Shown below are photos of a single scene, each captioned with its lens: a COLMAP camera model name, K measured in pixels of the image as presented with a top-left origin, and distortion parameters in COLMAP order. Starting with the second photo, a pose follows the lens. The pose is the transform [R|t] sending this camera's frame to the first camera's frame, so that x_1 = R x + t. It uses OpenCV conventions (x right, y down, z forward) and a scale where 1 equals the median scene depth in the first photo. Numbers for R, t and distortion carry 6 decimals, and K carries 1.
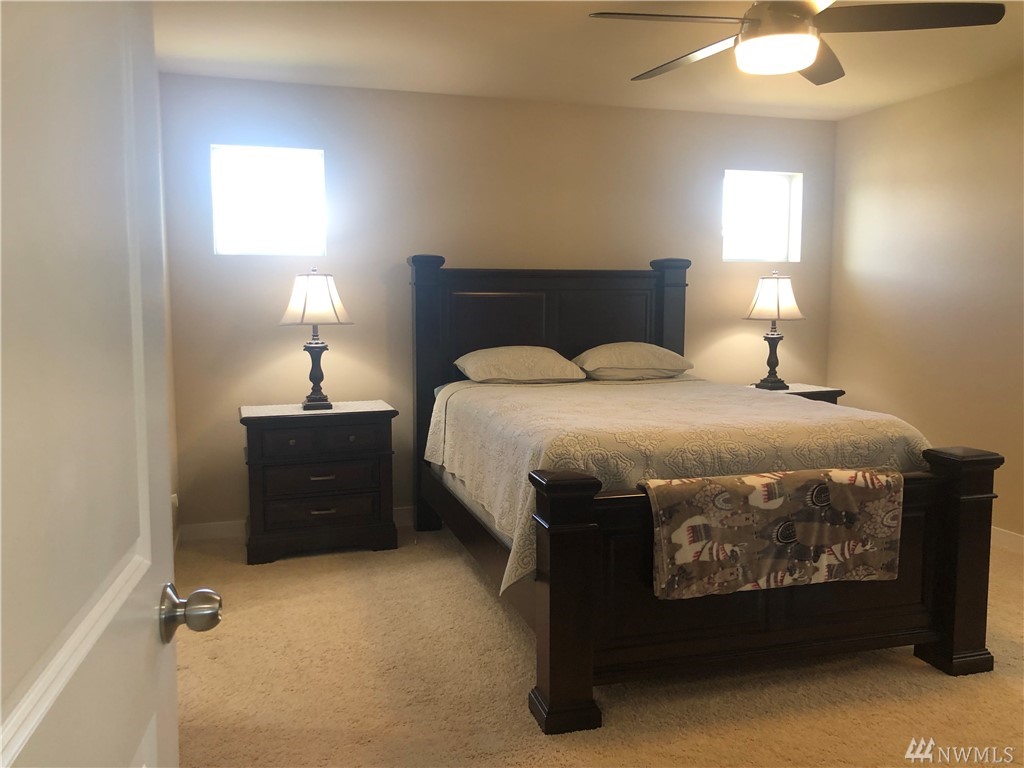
lens RADIAL K [[835.3, 0, 515.2], [0, 835.3, 379.7], [0, 0, 1]] dist [0.052692, -0.070692]
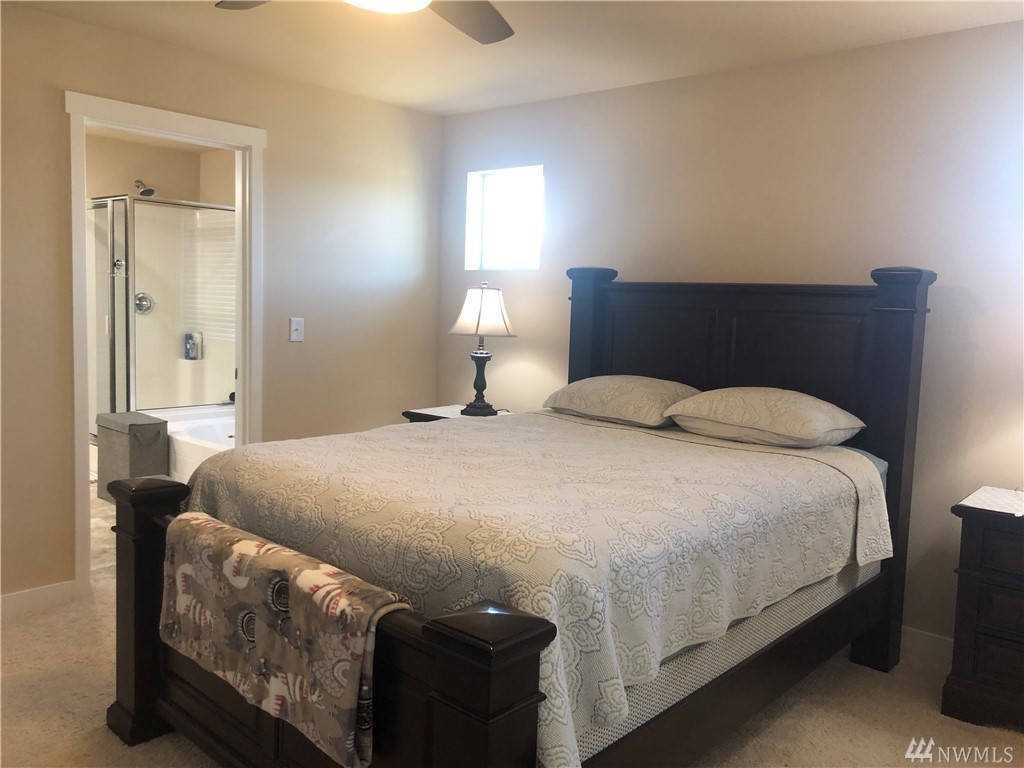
lens RADIAL K [[835.3, 0, 514.6], [0, 835.3, 367.7], [0, 0, 1]] dist [0.052692, -0.070692]
pose [[0.508460, 0.088884, -0.856486, 1.061305], [-0.118263, 0.992441, 0.032785, -0.101568], [0.852926, 0.084621, 0.515128, 0.783927]]
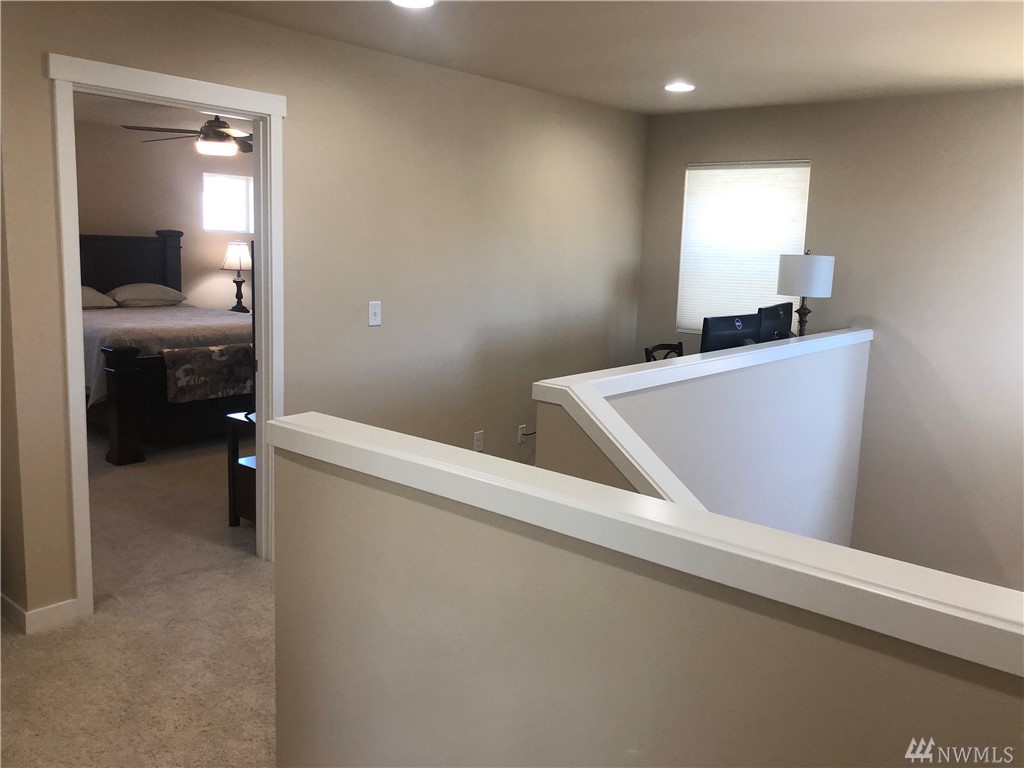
lens RADIAL K [[835.3, 0, 501.9], [0, 835.3, 366.5], [0, 0, 1]] dist [0.052692, -0.070692]
pose [[0.851318, -0.049619, 0.522298, -0.221156], [0.019038, 0.997784, 0.063761, 0.041111], [-0.524304, -0.044338, 0.850376, -1.247580]]
